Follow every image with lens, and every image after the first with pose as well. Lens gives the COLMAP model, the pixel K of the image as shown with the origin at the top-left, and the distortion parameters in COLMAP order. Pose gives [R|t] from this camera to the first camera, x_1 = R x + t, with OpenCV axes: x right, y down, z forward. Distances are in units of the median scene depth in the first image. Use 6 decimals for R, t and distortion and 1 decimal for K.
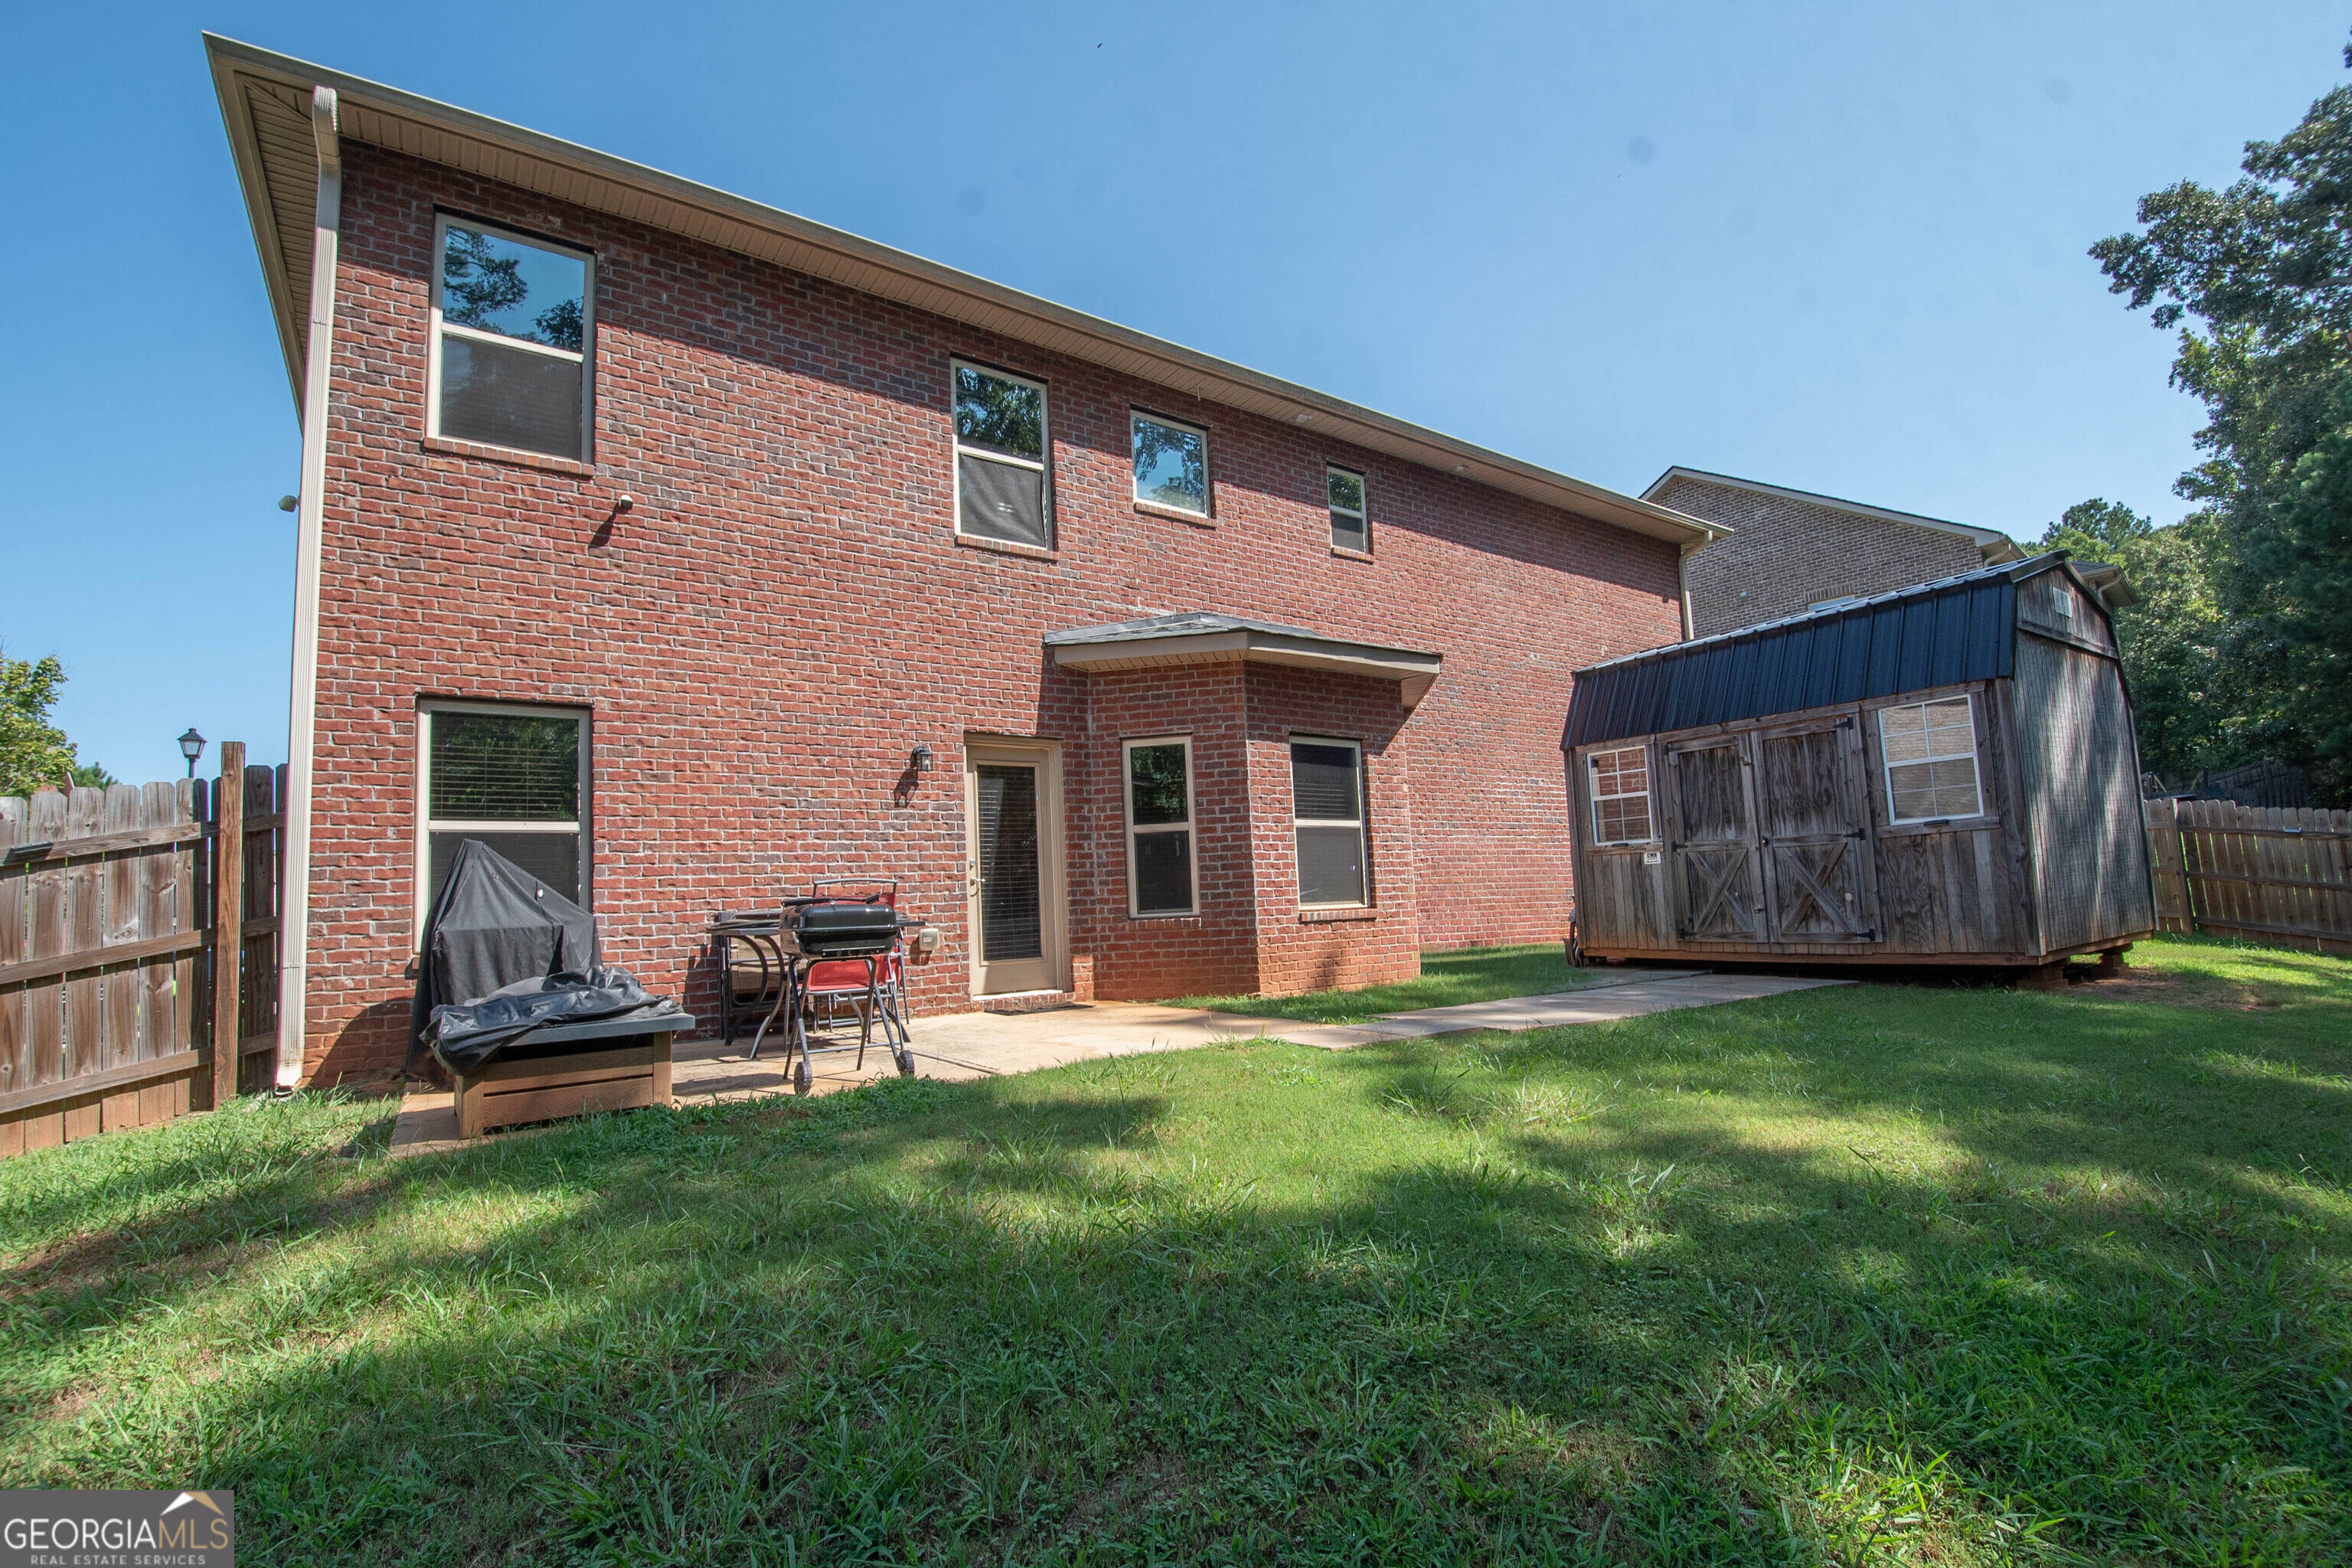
lens RADIAL K [[1038.2, 0, 1178.4], [0, 1038.2, 812.4], [0, 0, 1]] dist [0.002236, -0.015630]
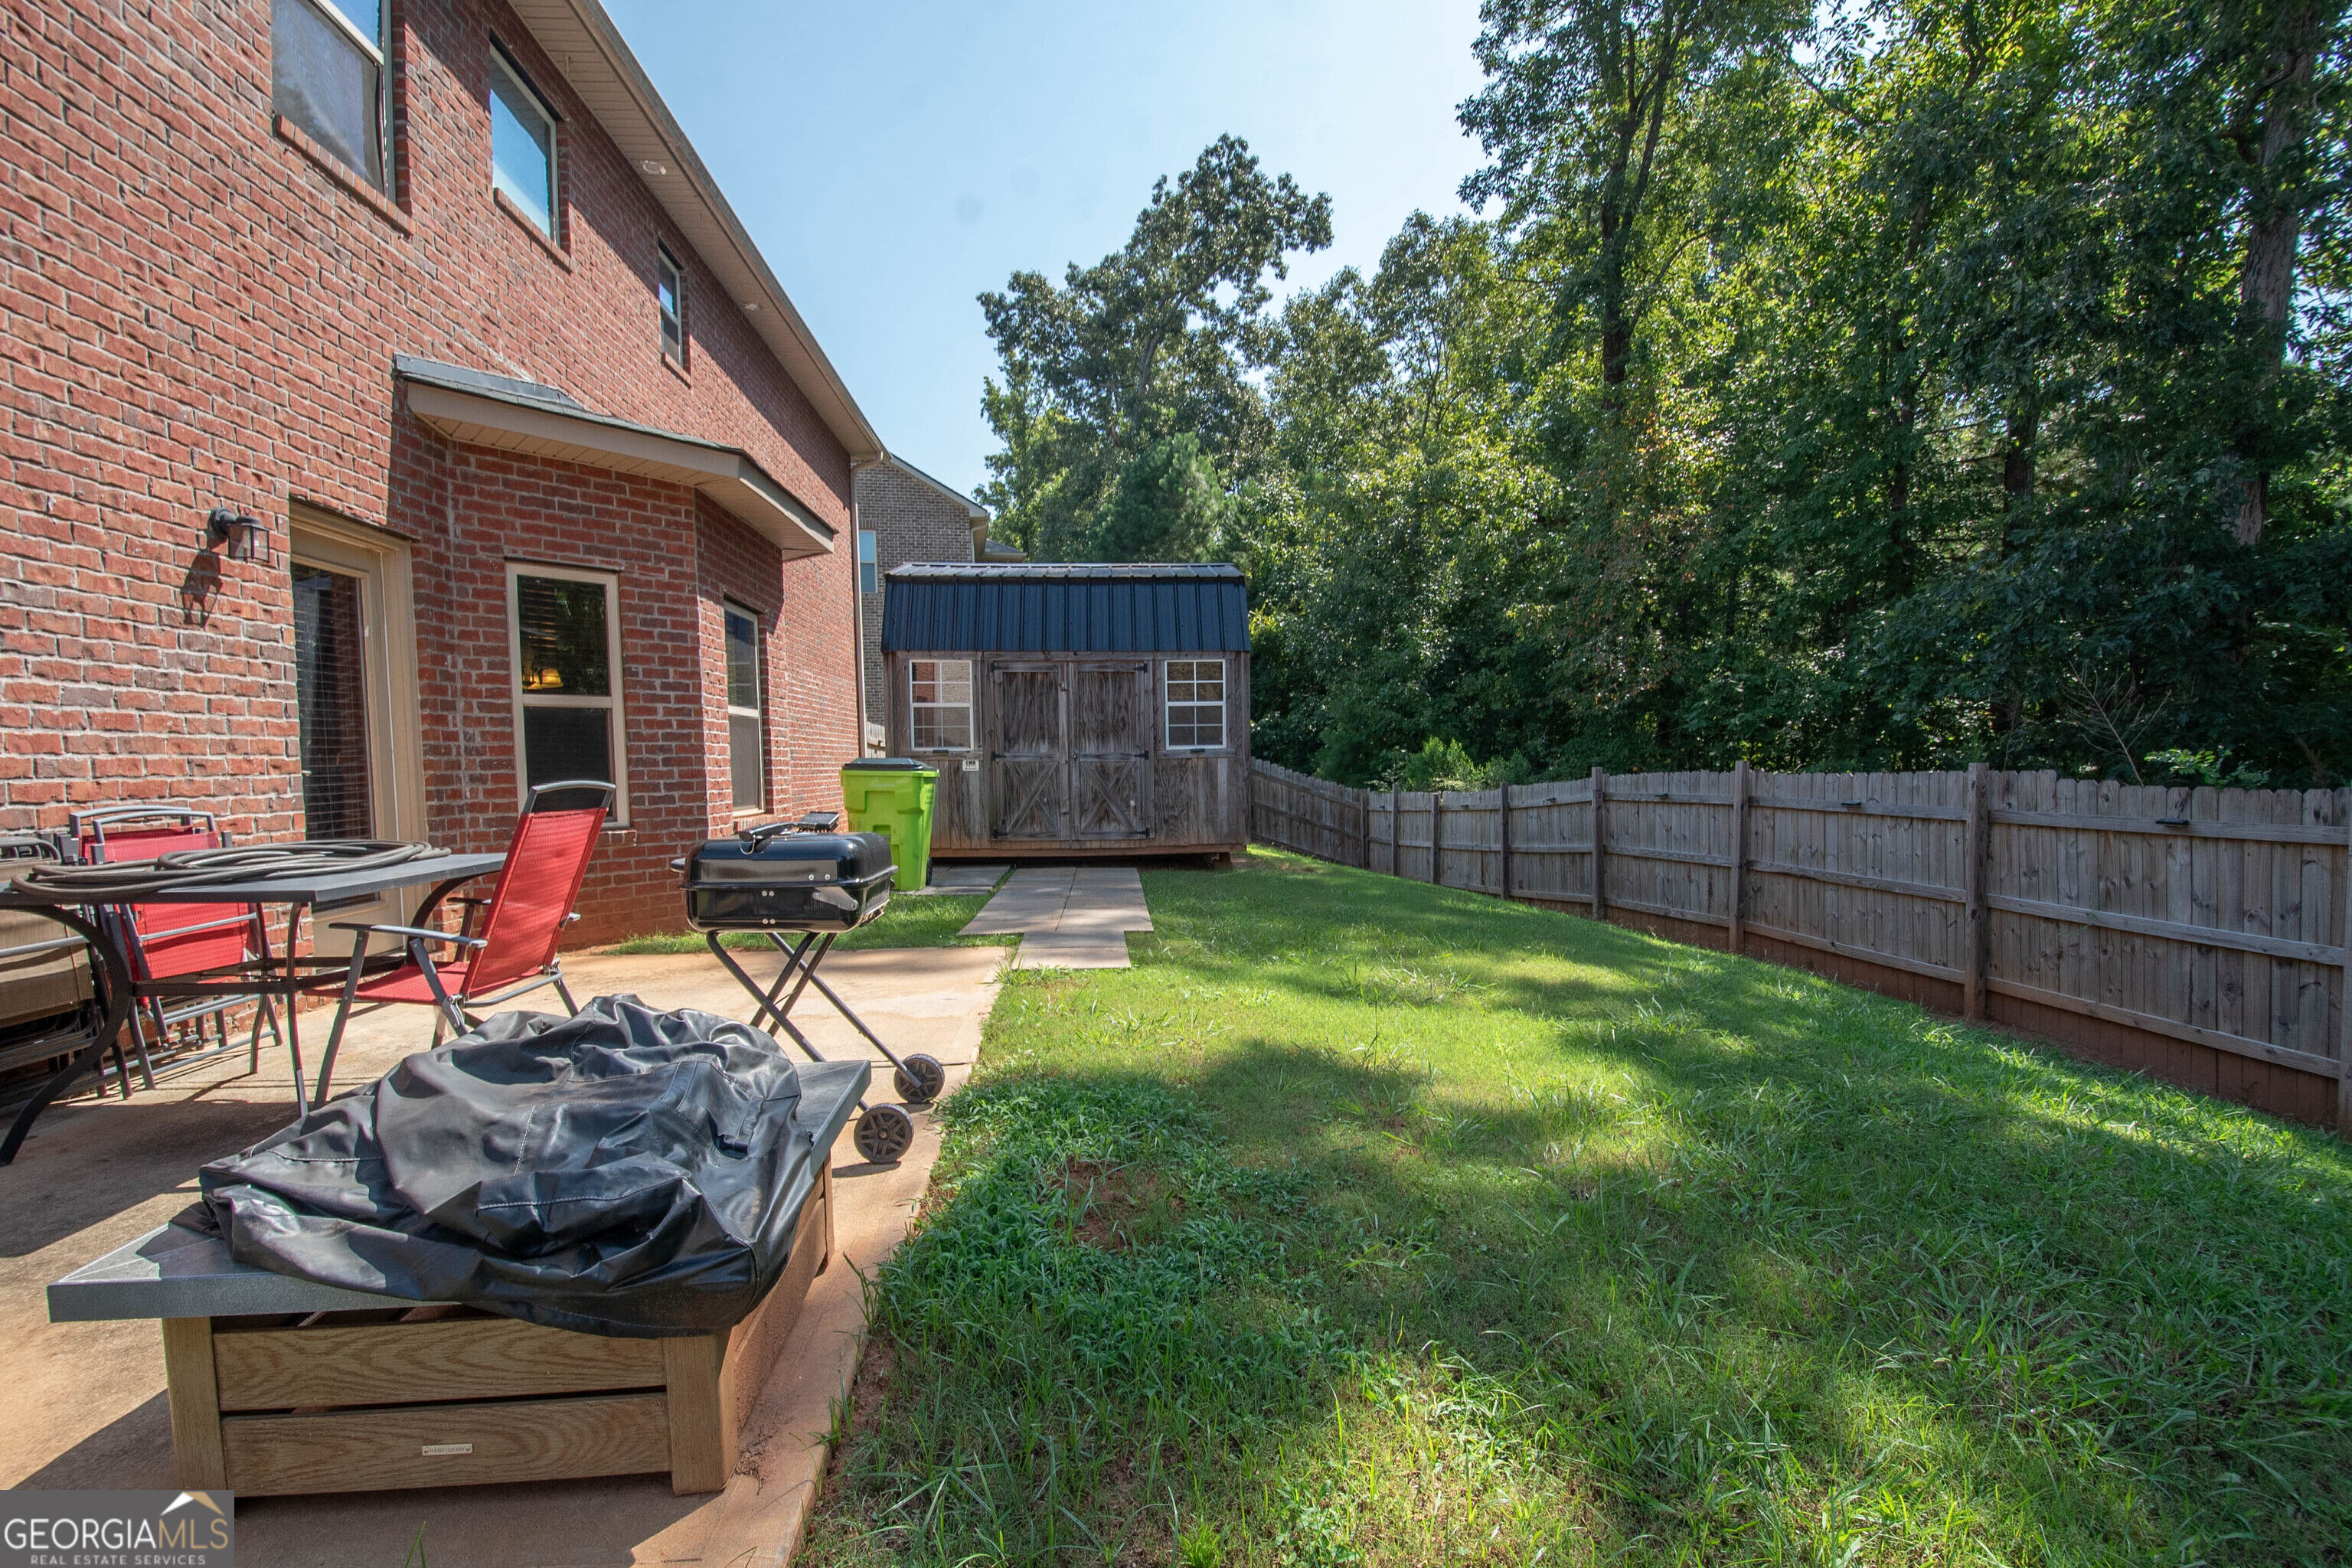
lens RADIAL K [[1021.0, 0, 1184.3], [0, 1021.0, 812.8], [0, 0, 1]] dist [0.000432, -0.017531]
pose [[0.494575, -0.007102, 0.869106, -0.406067], [-0.085851, 0.994677, 0.056982, 0.014956], [-0.864885, -0.102795, 0.491333, 0.308209]]
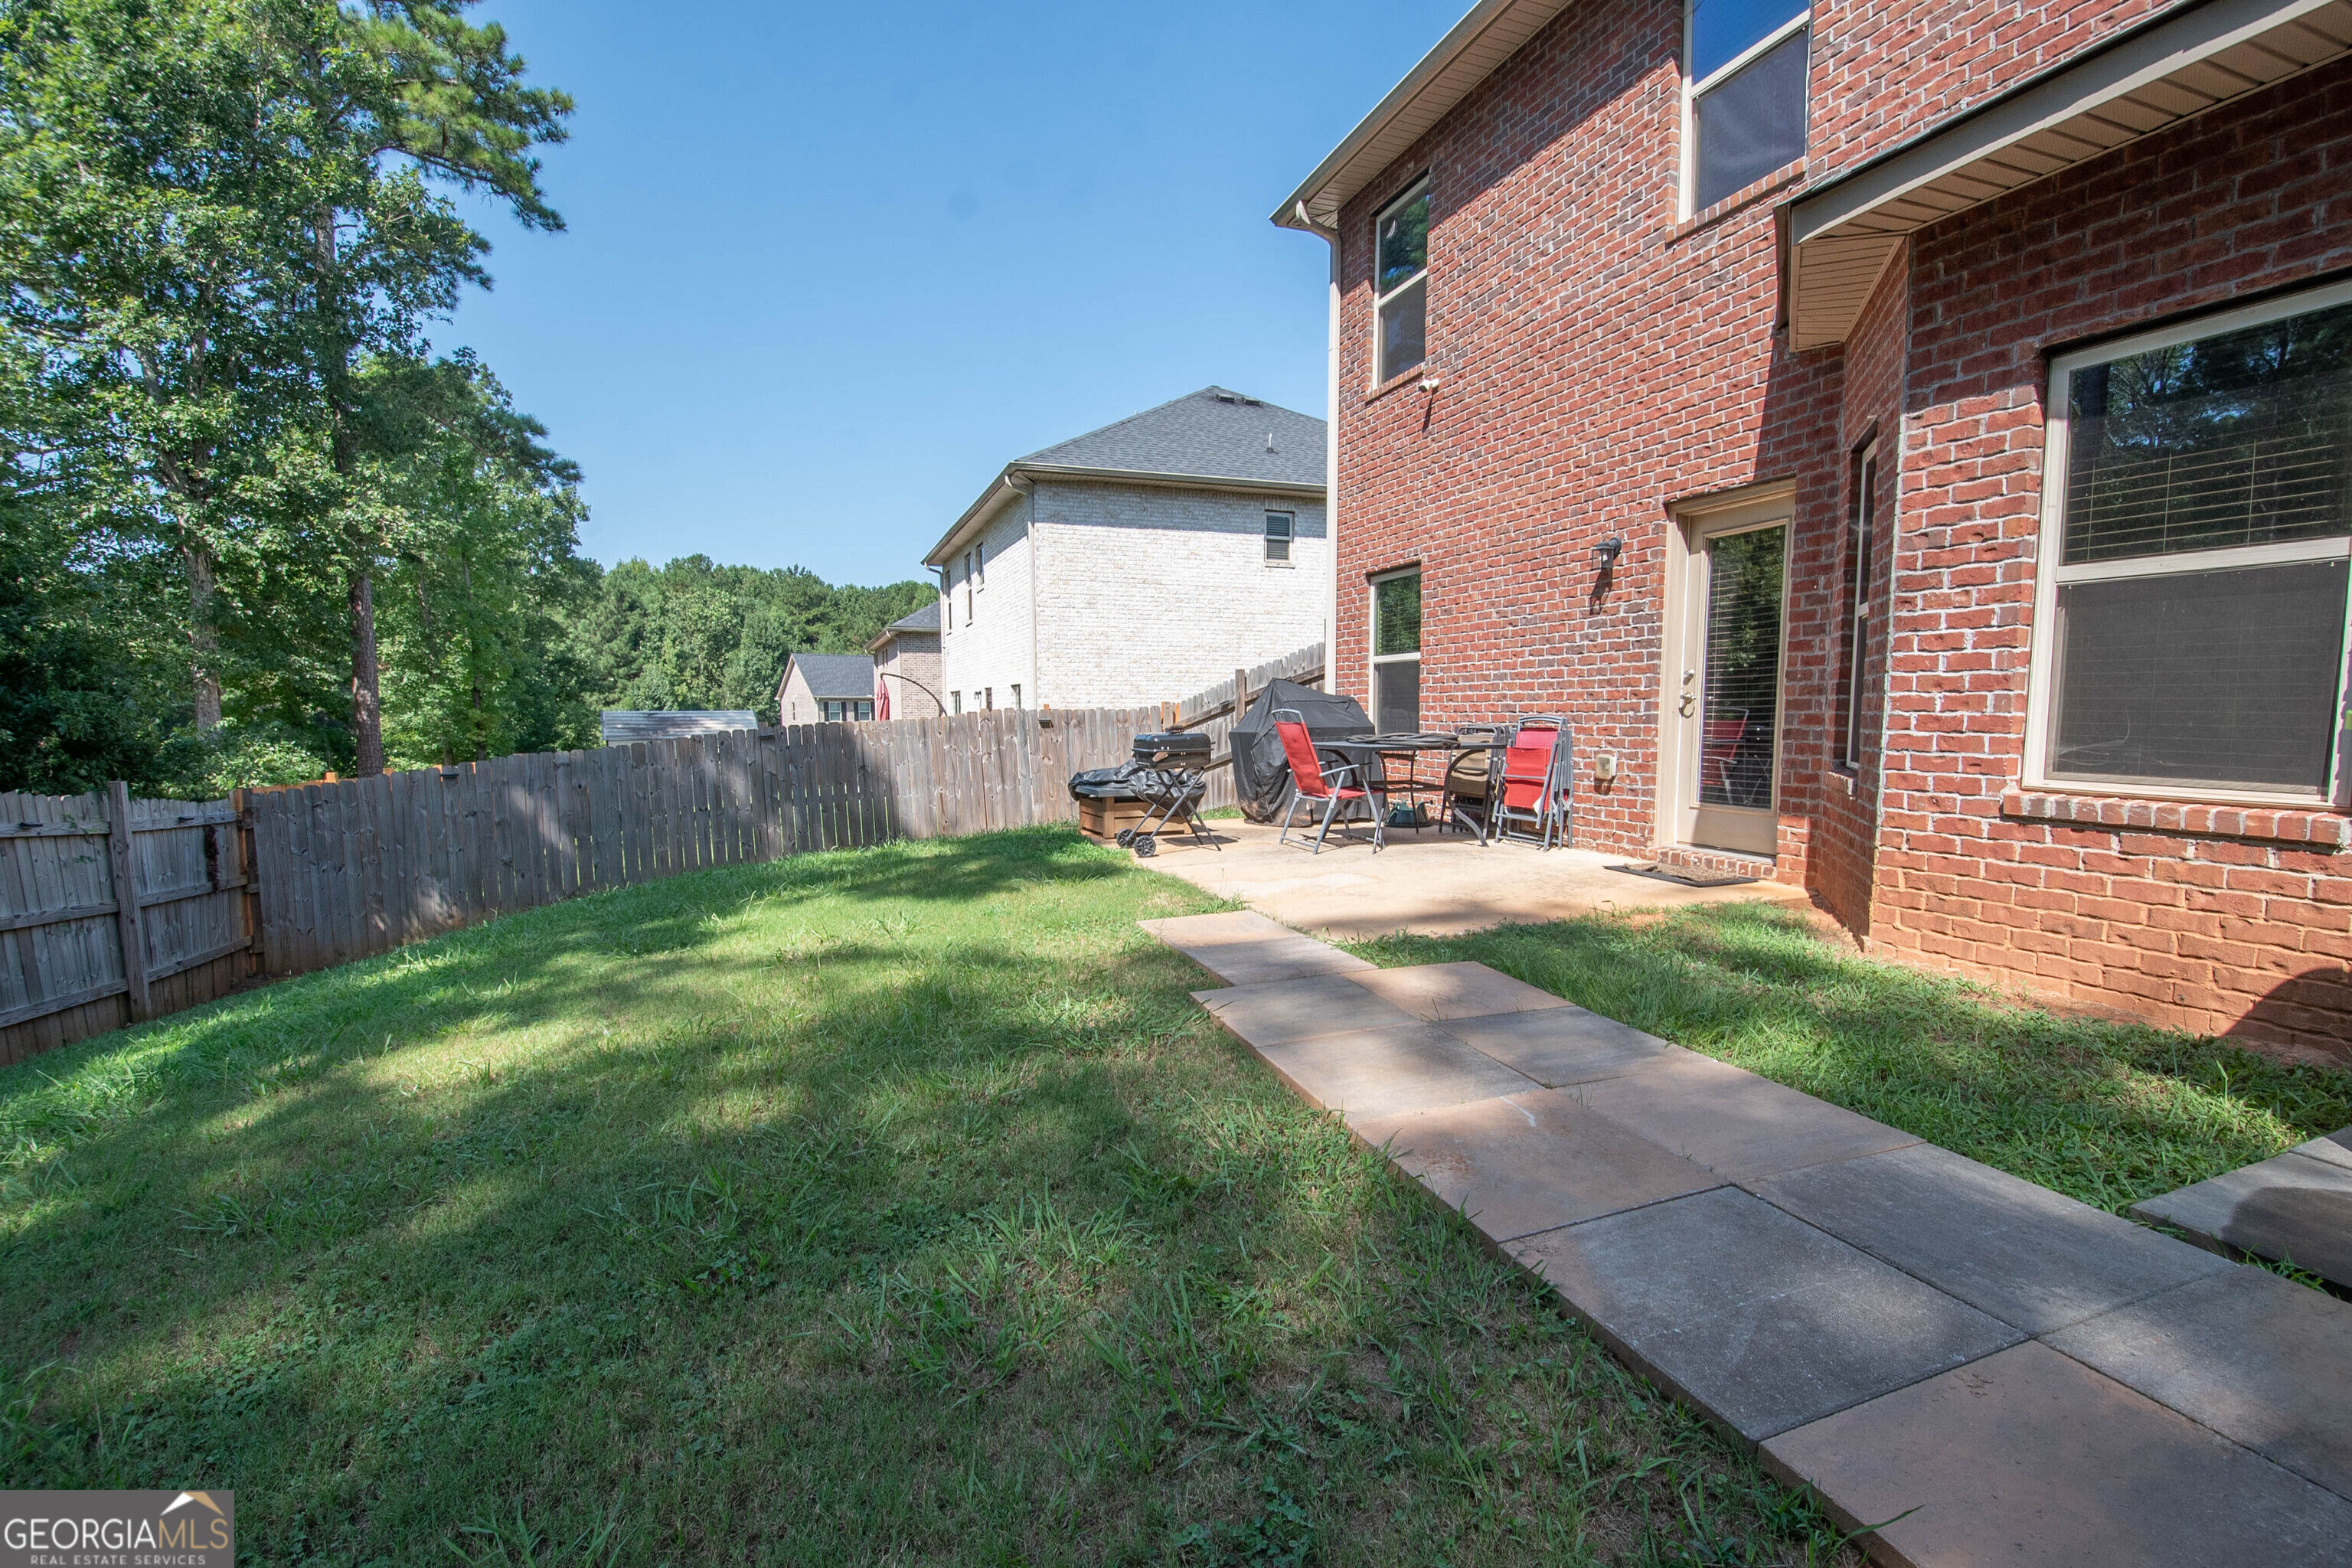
lens RADIAL K [[1038.2, 0, 1178.4], [0, 1038.2, 812.4], [0, 0, 1]] dist [0.002236, -0.015630]
pose [[-0.252941, 0.141718, -0.957046, 0.617582], [0.110381, 0.986981, 0.116977, 0.017090], [0.961164, -0.076052, -0.265291, 0.792678]]
